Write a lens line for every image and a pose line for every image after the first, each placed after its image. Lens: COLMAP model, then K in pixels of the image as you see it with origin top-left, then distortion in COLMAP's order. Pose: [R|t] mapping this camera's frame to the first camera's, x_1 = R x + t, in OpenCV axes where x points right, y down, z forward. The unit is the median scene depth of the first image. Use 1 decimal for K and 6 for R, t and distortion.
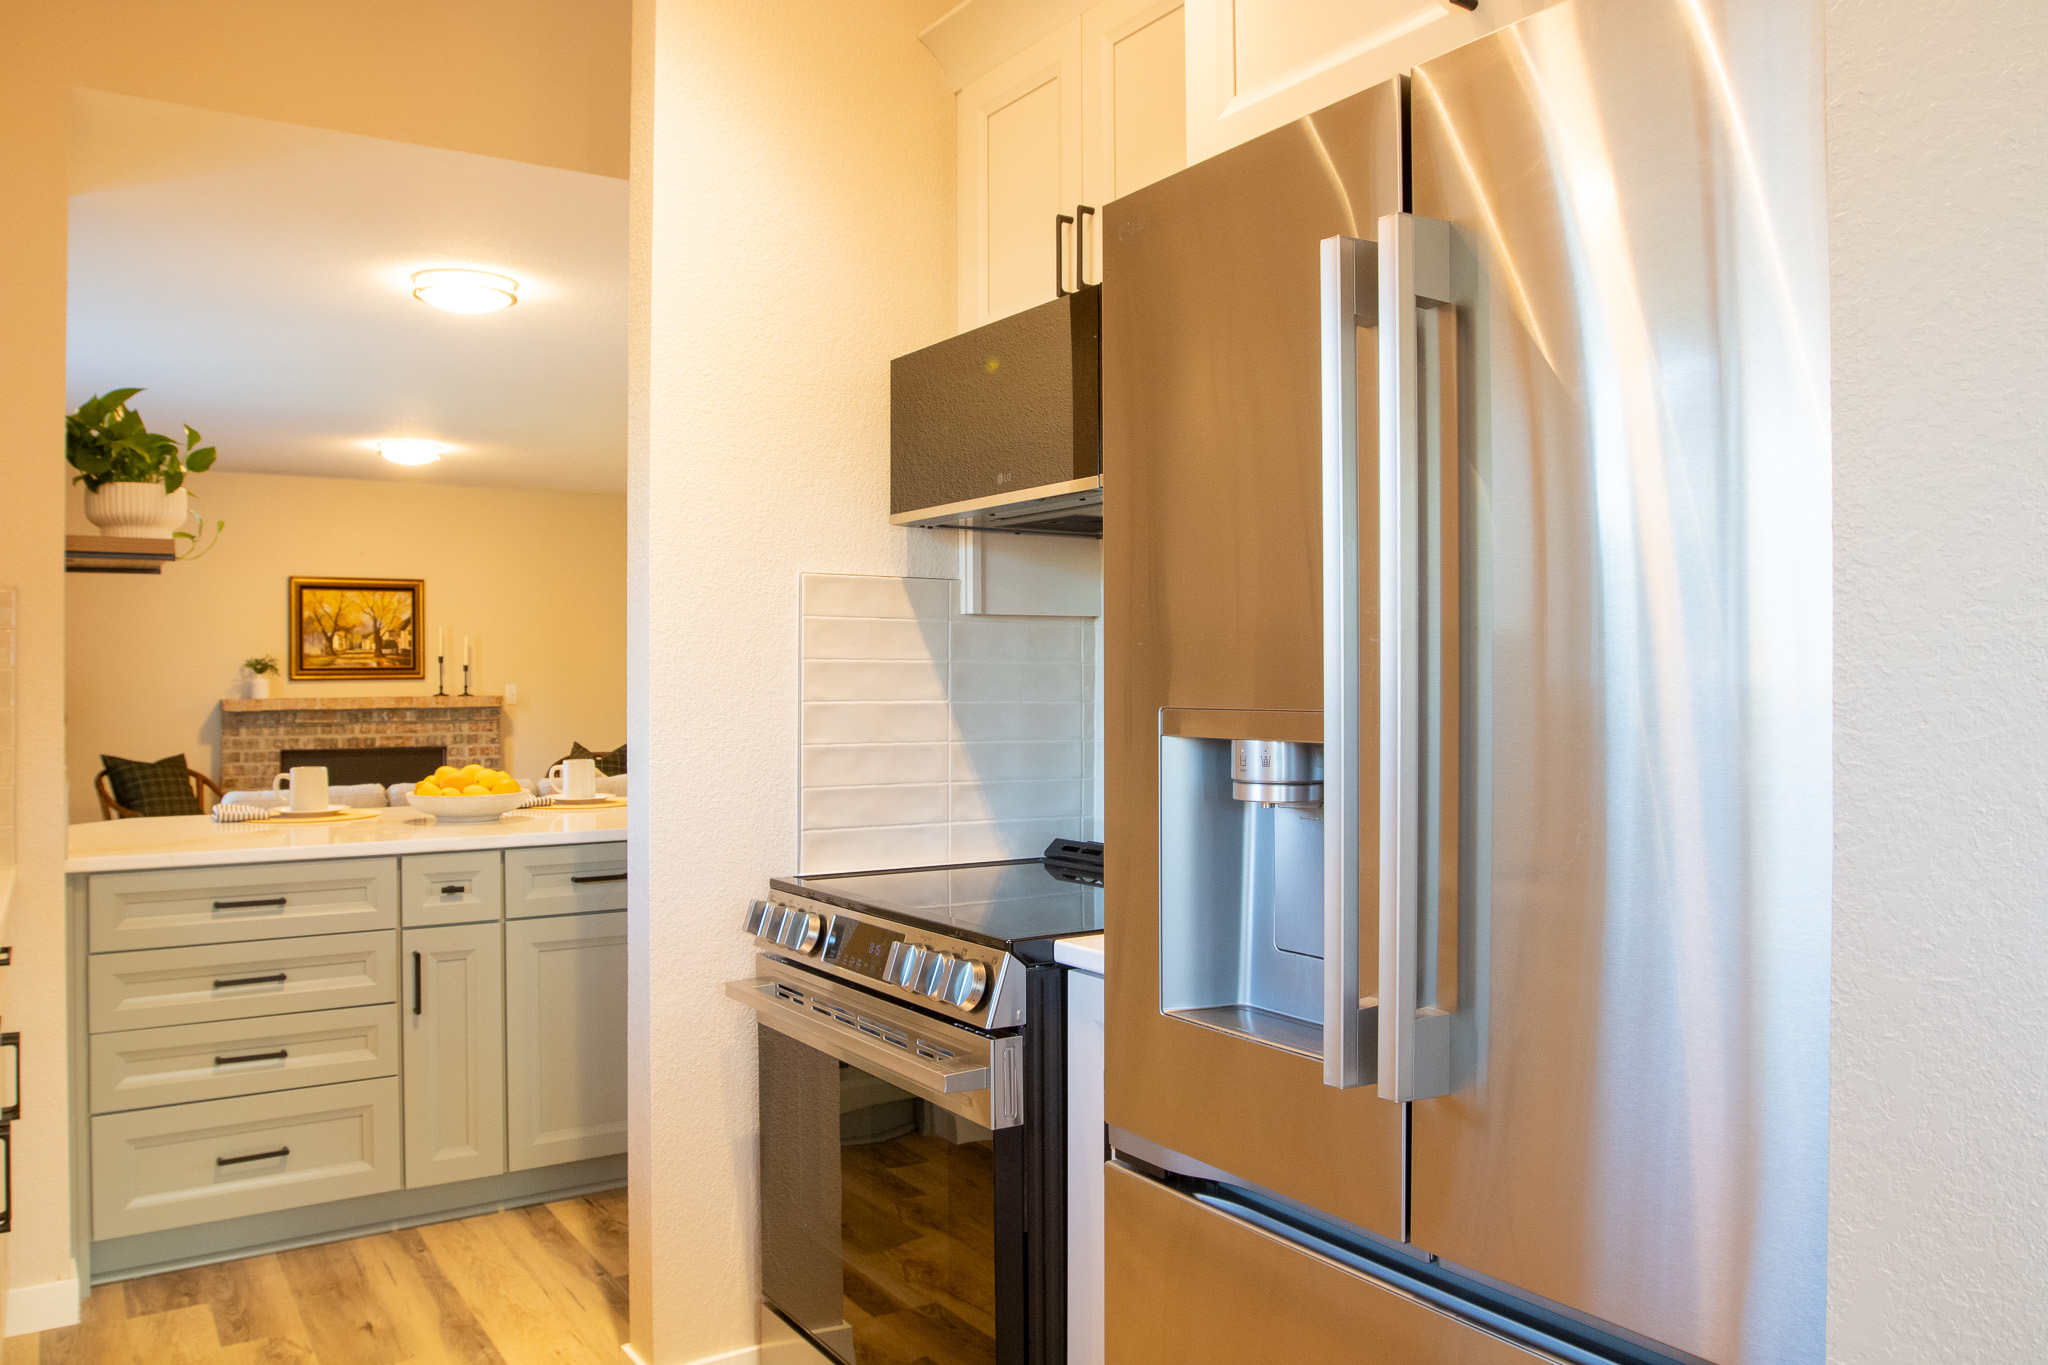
lens RADIAL K [[1495.6, 0, 1025.2], [0, 1495.6, 671.9], [0, 0, 1]] dist [-0.083983, 0.057496]
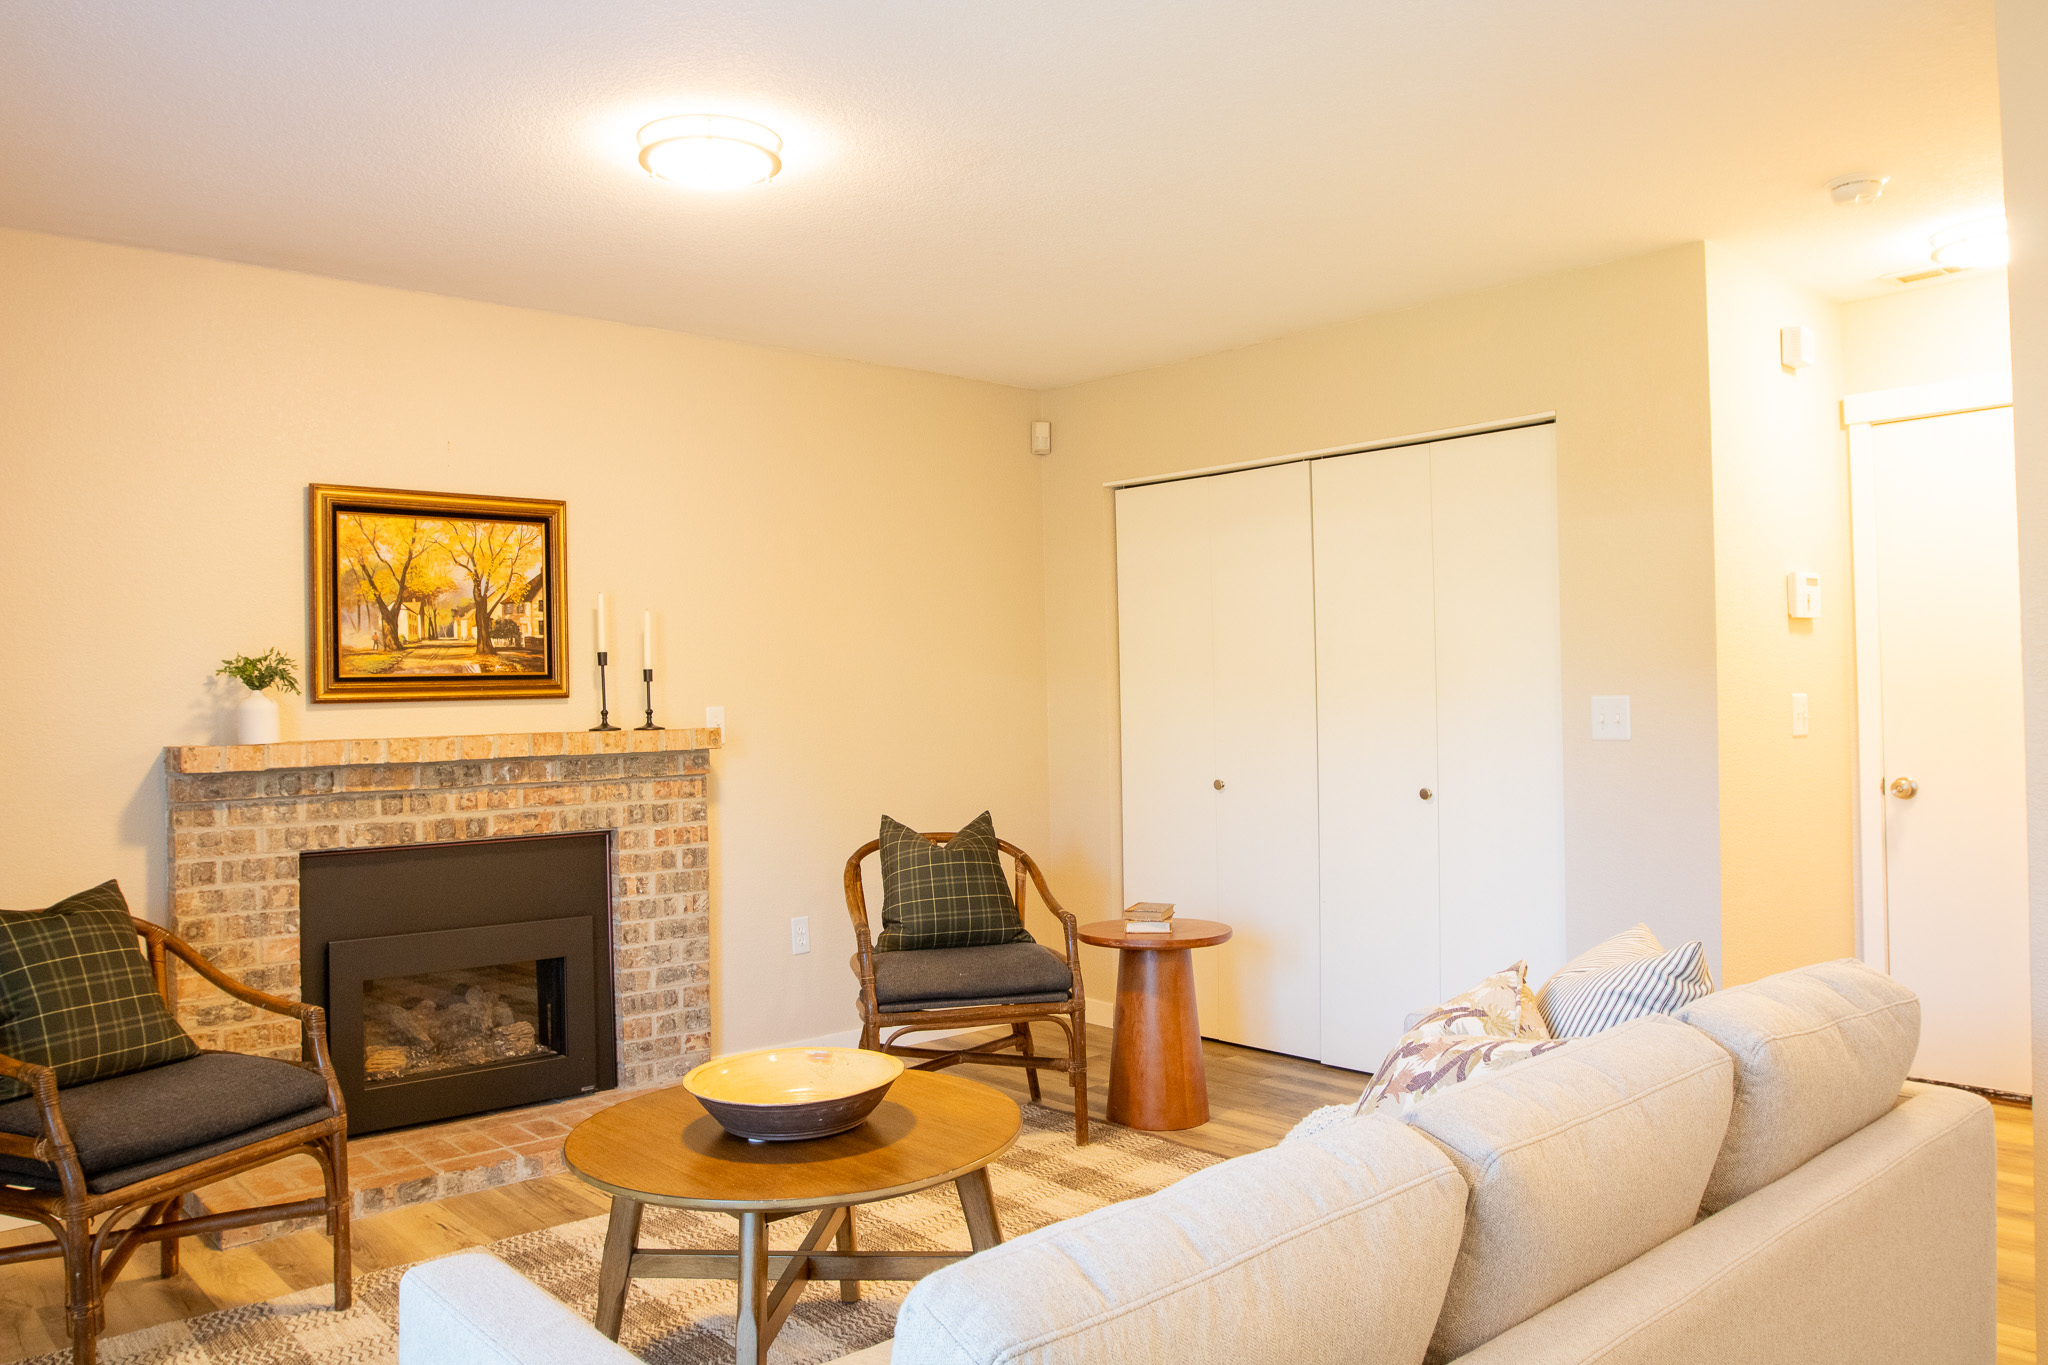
lens RADIAL K [[1495.6, 0, 1025.2], [0, 1495.6, 671.9], [0, 0, 1]] dist [-0.083983, 0.057496]
pose [[0.988982, -0.011590, 0.147585, -0.338005], [0.013541, 0.999834, -0.012222, 0.004539], [-0.147419, 0.014086, 0.988974, 0.489878]]
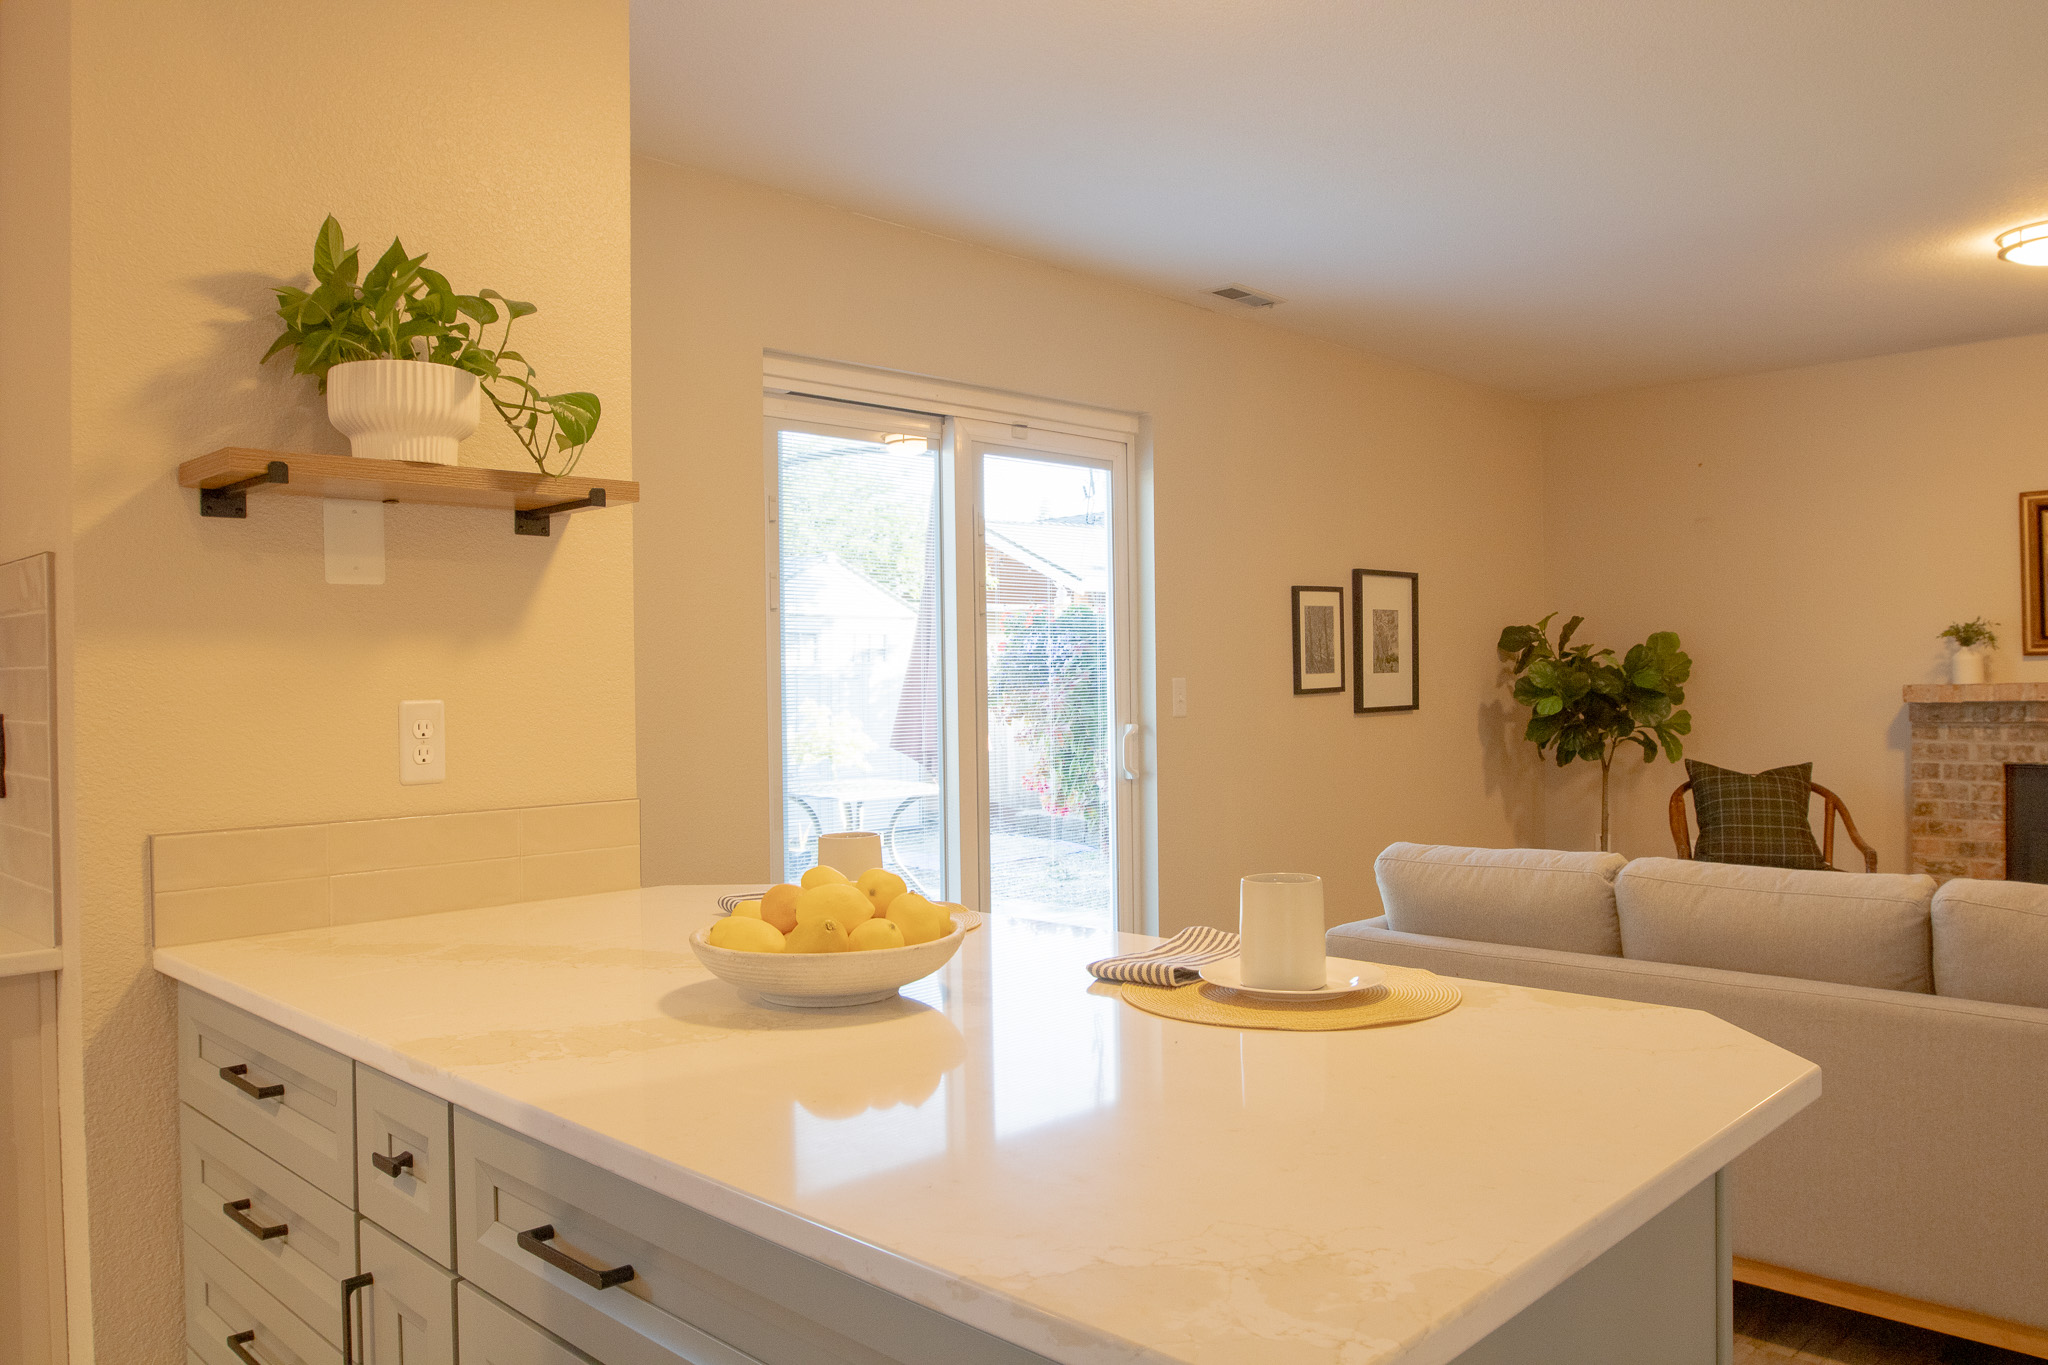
lens RADIAL K [[1495.6, 0, 1025.2], [0, 1495.6, 671.9], [0, 0, 1]] dist [-0.083983, 0.057496]
pose [[0.212296, -0.001955, -0.977203, 0.027356], [0.018869, 0.999820, 0.002099, 0.003465], [0.977023, -0.018884, 0.212295, 0.432330]]
